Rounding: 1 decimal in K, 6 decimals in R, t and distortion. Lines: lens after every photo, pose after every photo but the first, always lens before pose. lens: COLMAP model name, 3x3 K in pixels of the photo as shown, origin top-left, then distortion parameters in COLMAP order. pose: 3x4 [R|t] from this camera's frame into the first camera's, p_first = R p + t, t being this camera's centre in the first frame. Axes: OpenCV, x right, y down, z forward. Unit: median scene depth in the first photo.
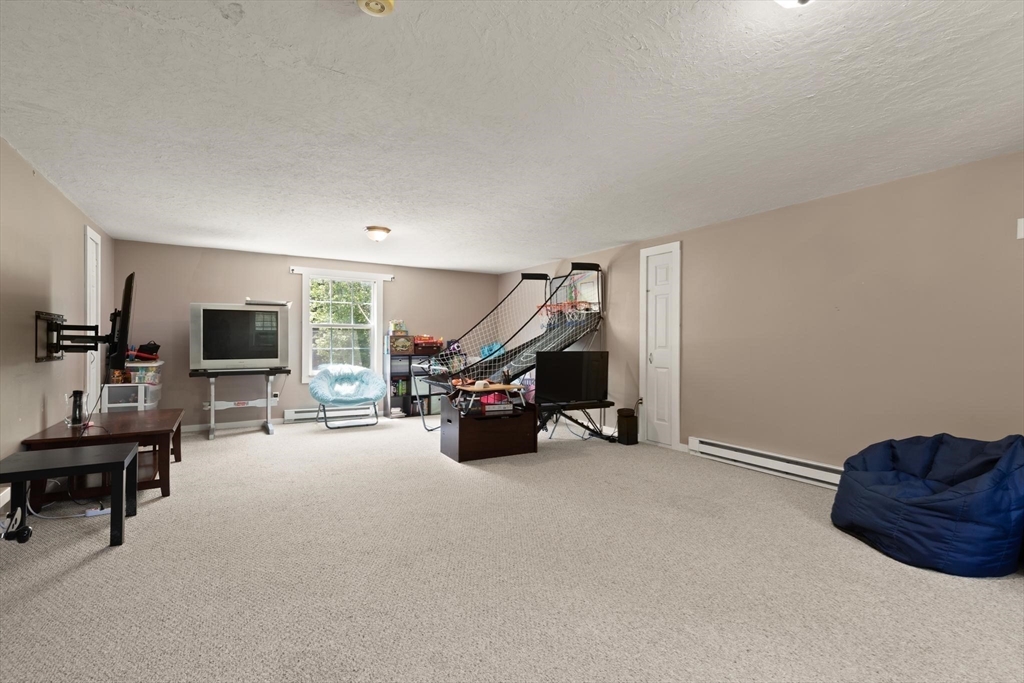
lens RADIAL K [[475.8, 0, 513.5], [0, 475.8, 342.4], [0, 0, 1]] dist [0.005611, 0.000144]
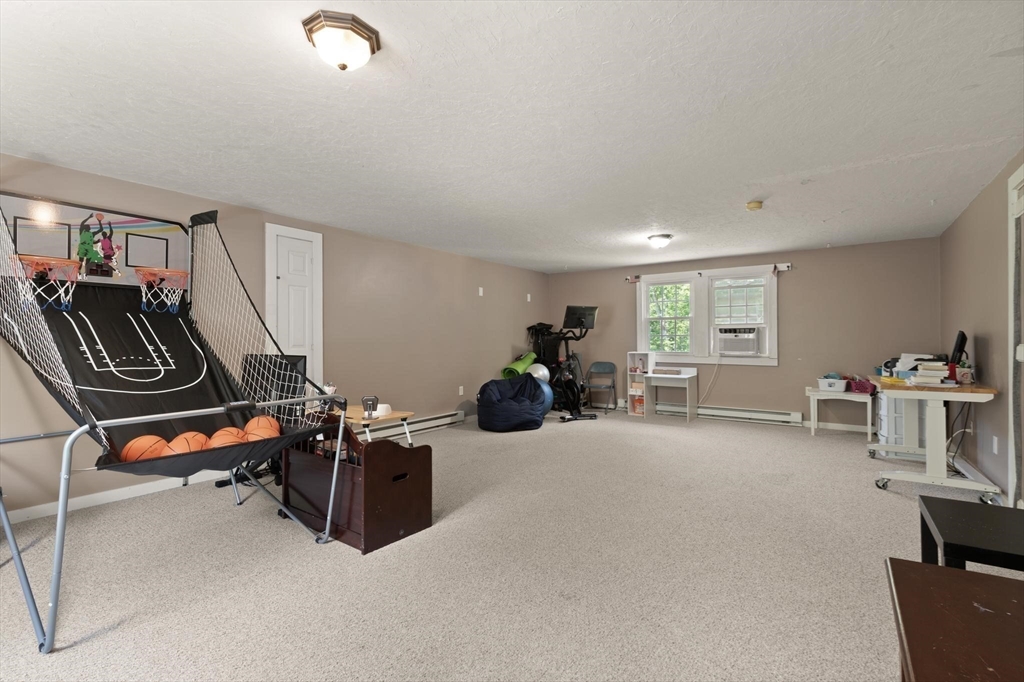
lens RADIAL K [[475.8, 0, 514.0], [0, 475.8, 337.2], [0, 0, 1]] dist [0.005611, 0.000144]
pose [[-0.411190, -0.000601, 0.911550, -0.650547], [0.001061, 0.999999, 0.001138, -0.007095], [-0.911549, 0.001435, -0.411189, 0.999525]]
